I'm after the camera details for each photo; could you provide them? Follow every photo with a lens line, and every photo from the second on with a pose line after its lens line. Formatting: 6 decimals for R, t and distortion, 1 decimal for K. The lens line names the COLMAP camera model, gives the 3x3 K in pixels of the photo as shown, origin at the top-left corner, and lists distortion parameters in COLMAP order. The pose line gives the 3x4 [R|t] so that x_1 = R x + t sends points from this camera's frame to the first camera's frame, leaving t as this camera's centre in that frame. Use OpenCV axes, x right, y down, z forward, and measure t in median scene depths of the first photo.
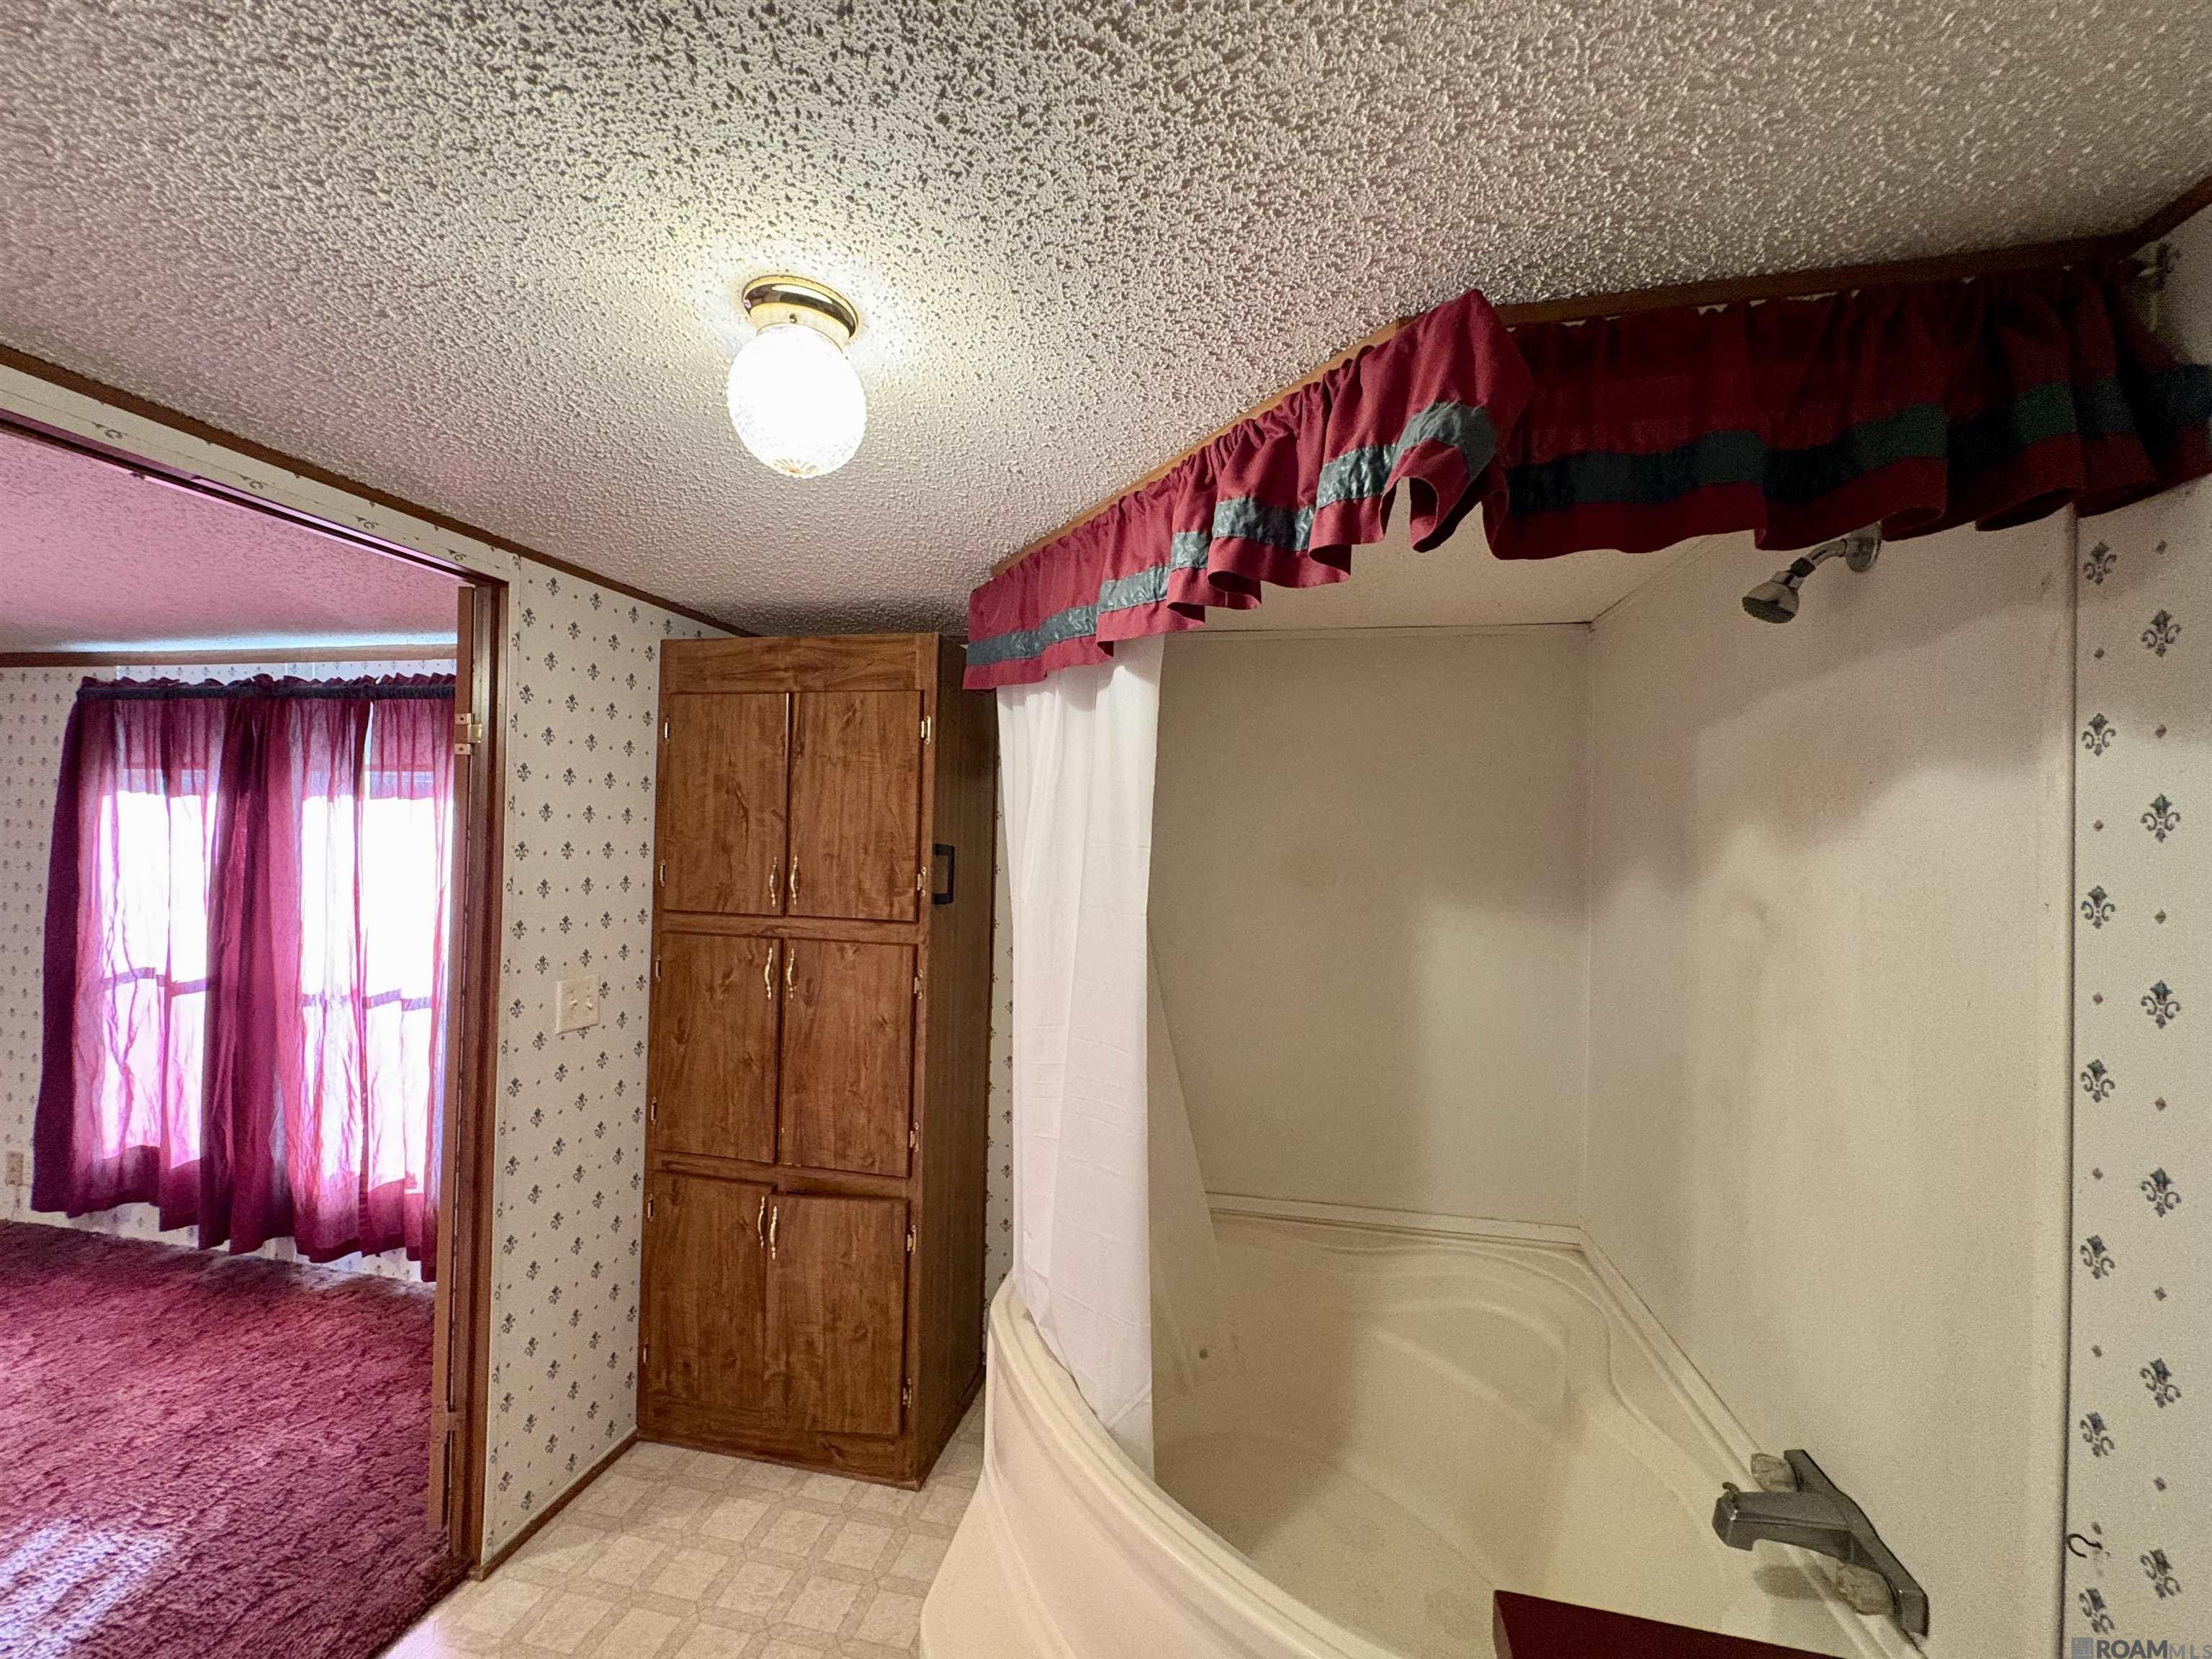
lens RADIAL K [[875.5, 0, 1106.0], [0, 875.5, 829.5], [0, 0, 1]] dist [-0.000991, -0.000003]
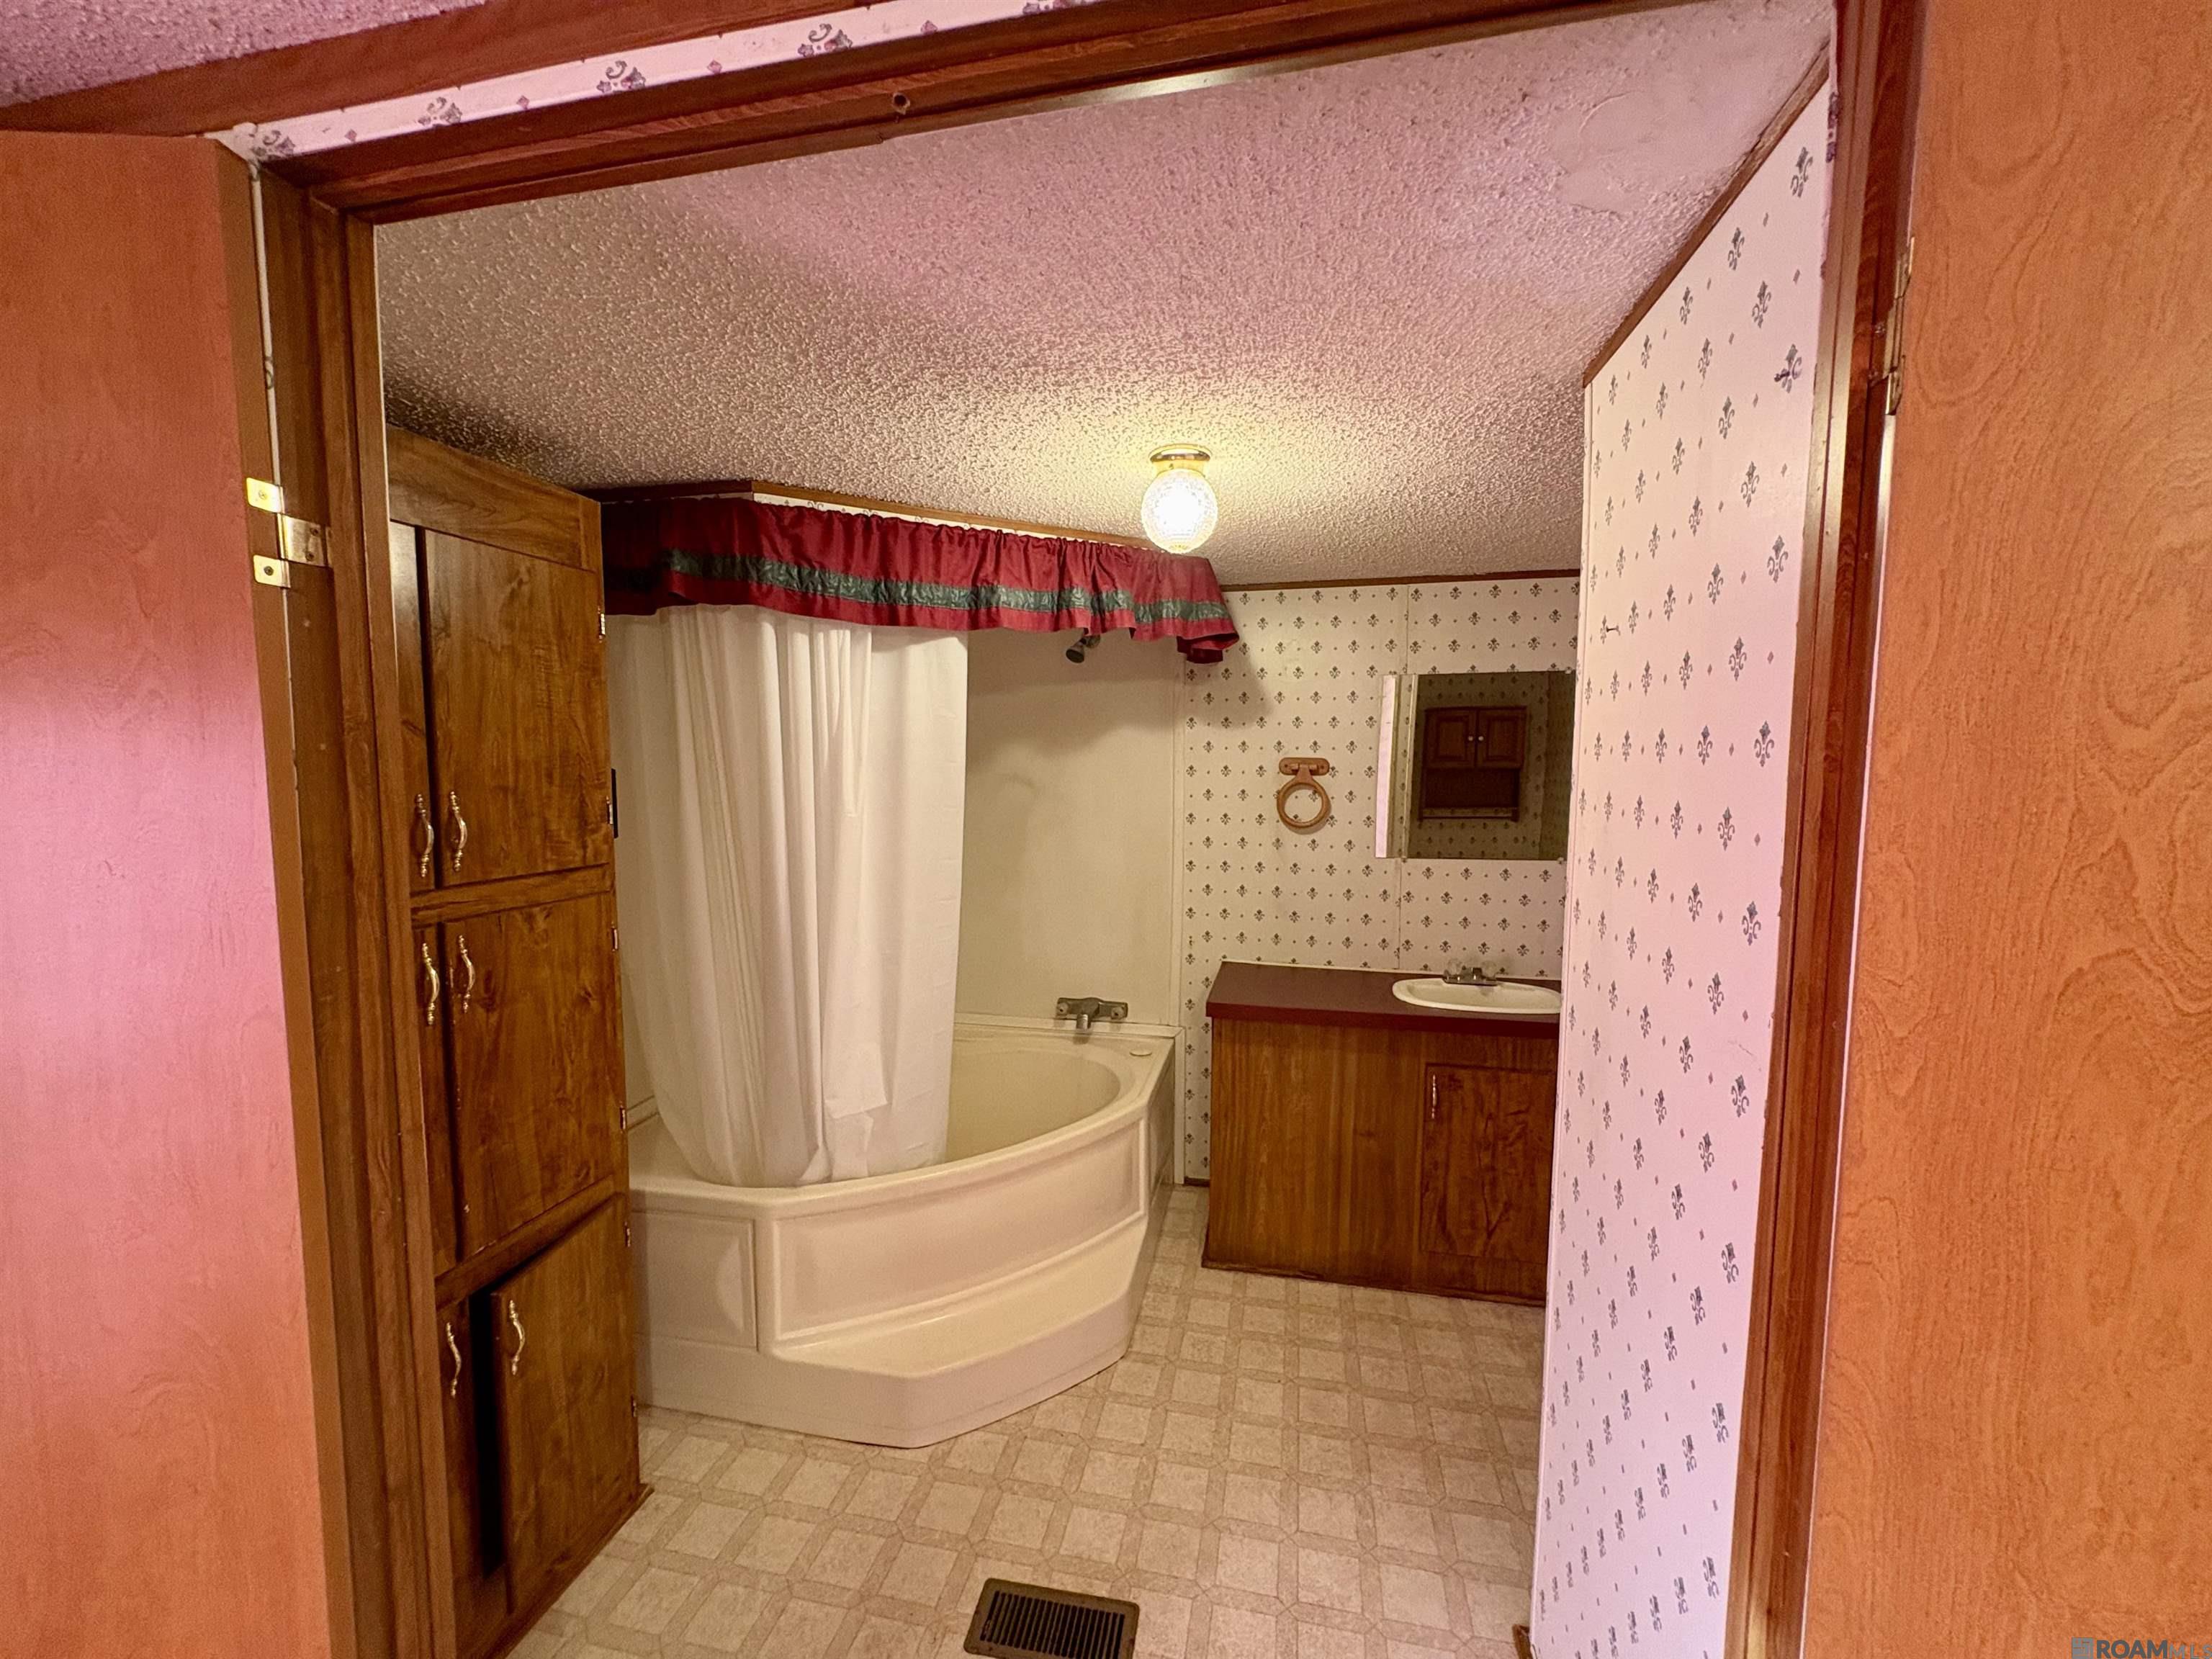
lens RADIAL K [[875.5, 0, 1106.0], [0, 875.5, 829.5], [0, 0, 1]] dist [-0.000991, -0.000003]
pose [[0.007565, -0.102733, 0.994680, -1.008146], [-0.010802, 0.994642, 0.102811, -0.014612], [-0.999913, -0.011522, 0.006415, 0.524061]]
